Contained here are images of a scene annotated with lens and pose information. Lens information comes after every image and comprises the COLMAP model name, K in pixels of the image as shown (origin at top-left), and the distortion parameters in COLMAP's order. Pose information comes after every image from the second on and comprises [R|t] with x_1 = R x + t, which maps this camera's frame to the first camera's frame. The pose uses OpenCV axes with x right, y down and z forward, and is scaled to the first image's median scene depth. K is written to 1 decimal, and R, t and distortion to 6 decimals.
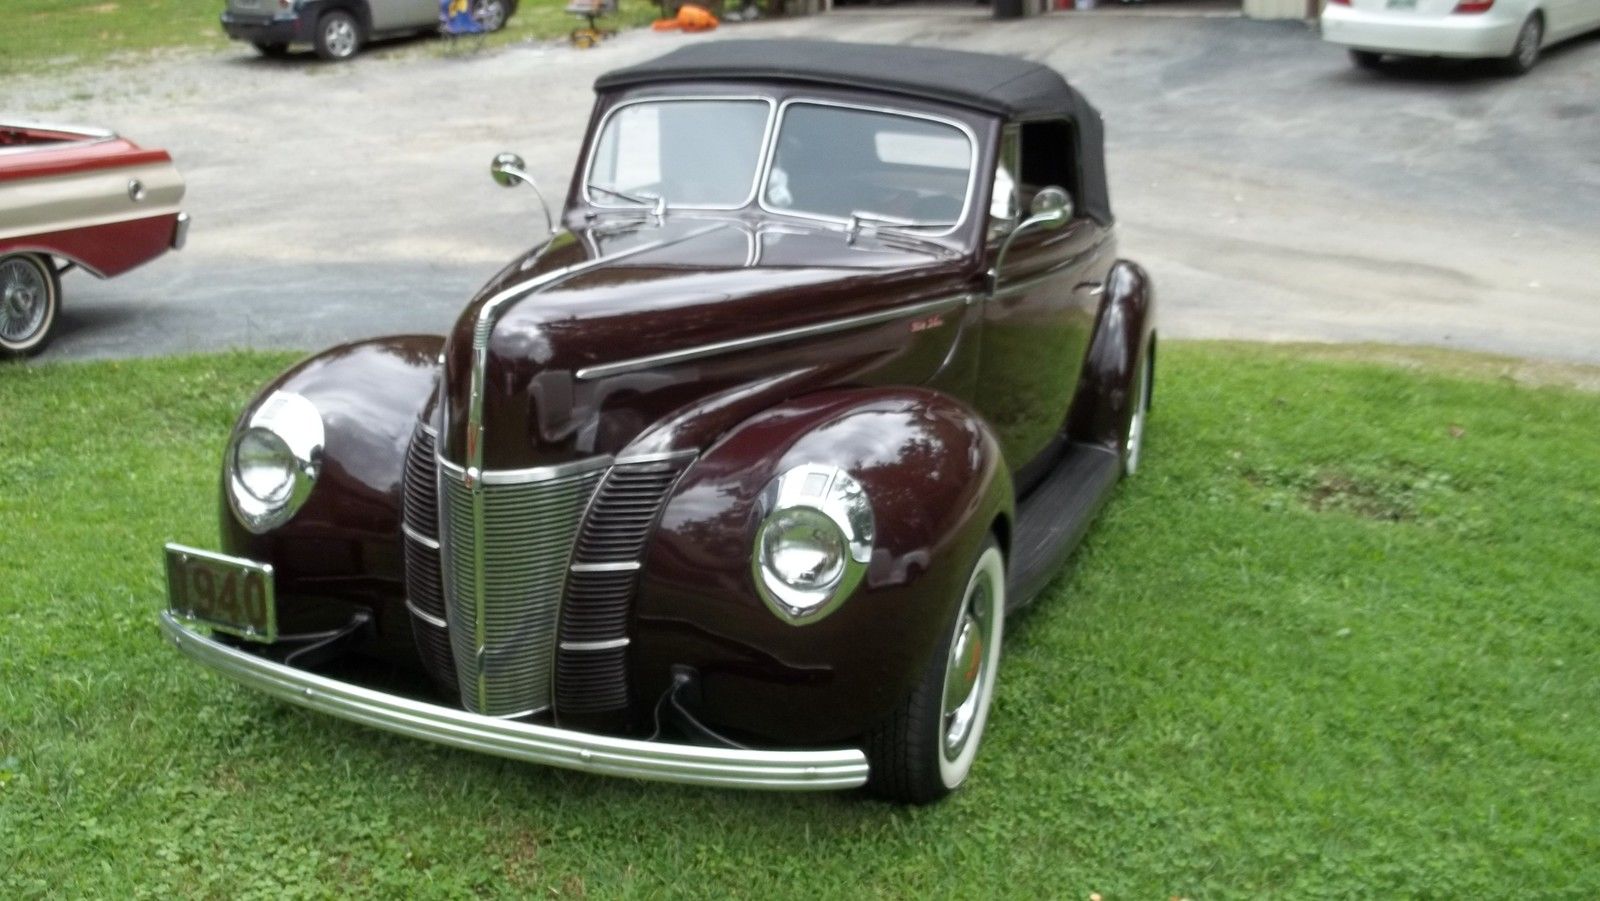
lens RADIAL K [[1585.3, 0, 800.0], [0, 1585.3, 450.5], [0, 0, 1]] dist [-0.109258, 0.171651]
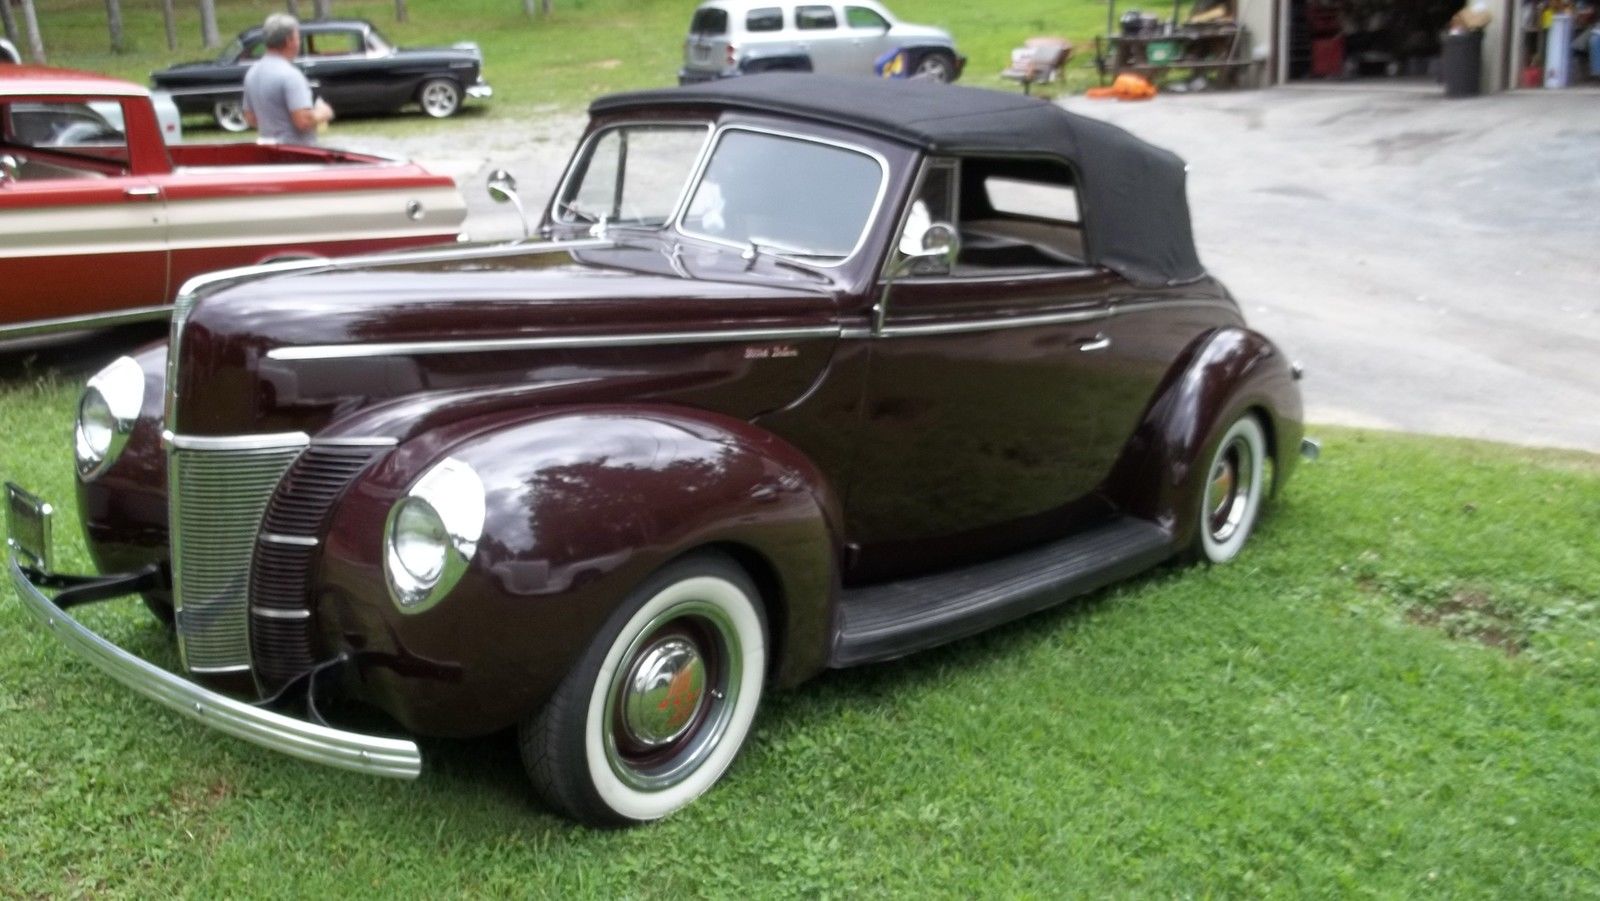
lens RADIAL K [[1585.3, 0, 800.0], [0, 1585.3, 450.5], [0, 0, 1]] dist [-0.109258, 0.171651]
pose [[0.942277, 0.095257, -0.320999, 0.357481], [-0.109660, 0.993601, -0.027048, 0.003771], [0.316368, 0.060688, 0.946693, 0.076889]]
